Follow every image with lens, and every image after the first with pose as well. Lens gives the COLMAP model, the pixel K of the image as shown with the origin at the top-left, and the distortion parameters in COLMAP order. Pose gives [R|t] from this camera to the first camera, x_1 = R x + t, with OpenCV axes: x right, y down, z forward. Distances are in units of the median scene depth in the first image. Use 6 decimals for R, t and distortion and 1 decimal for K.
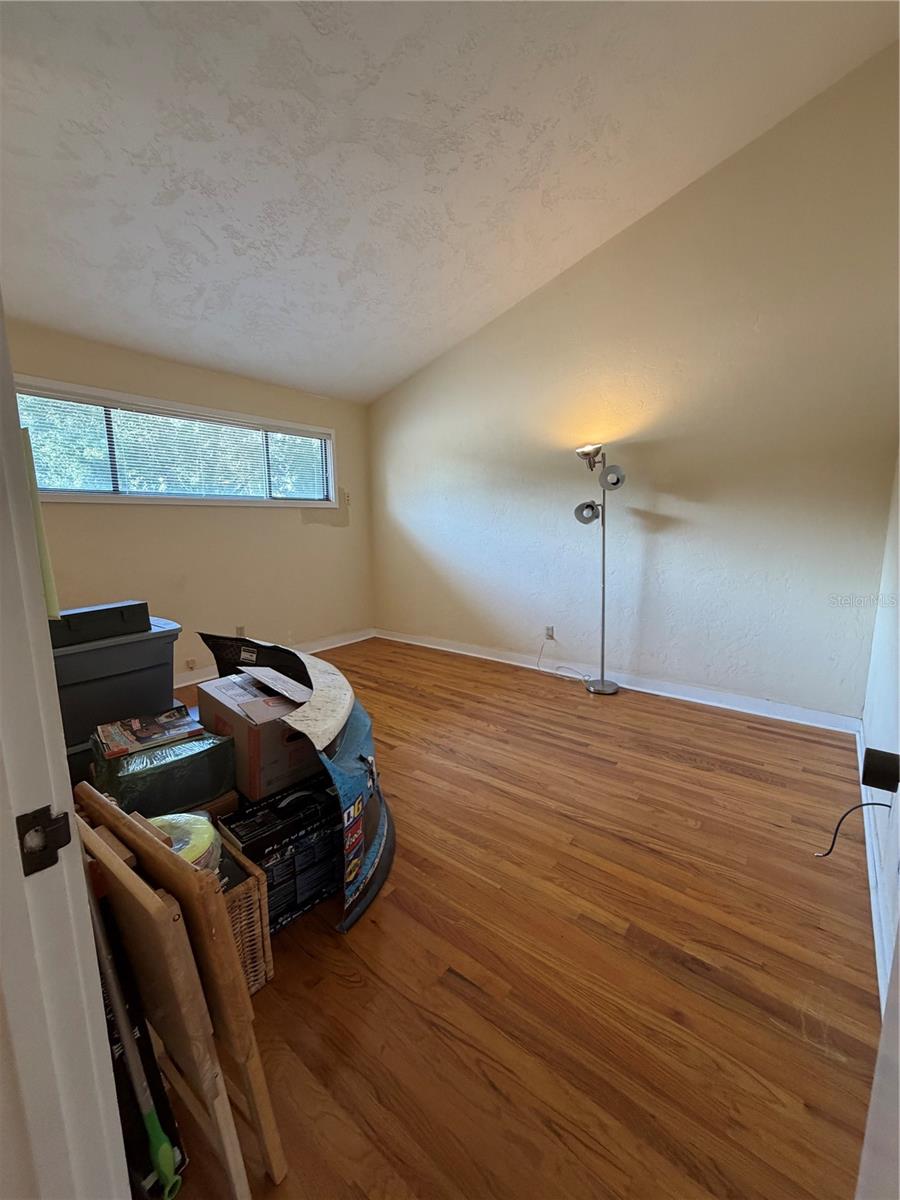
lens RADIAL K [[477.9, 0, 446.6], [0, 477.9, 602.0], [0, 0, 1]] dist [-0.004551, 0.001230]
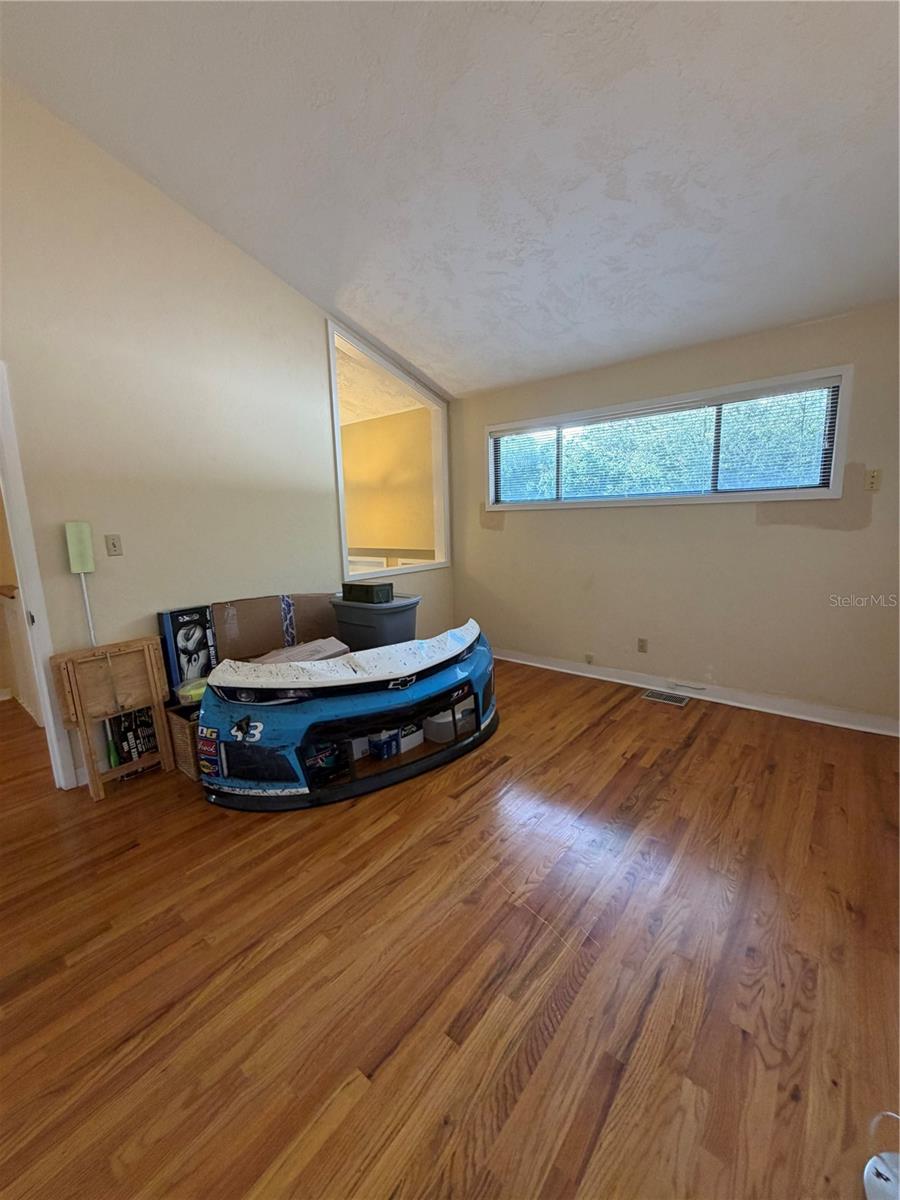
lens RADIAL K [[477.9, 0, 447.1], [0, 477.9, 598.6], [0, 0, 1]] dist [-0.004551, 0.001230]
pose [[-0.011840, 0.176402, -0.984247, 0.619524], [-0.137693, 0.974651, 0.176339, -0.181650], [0.990404, 0.137612, 0.012749, 0.848757]]
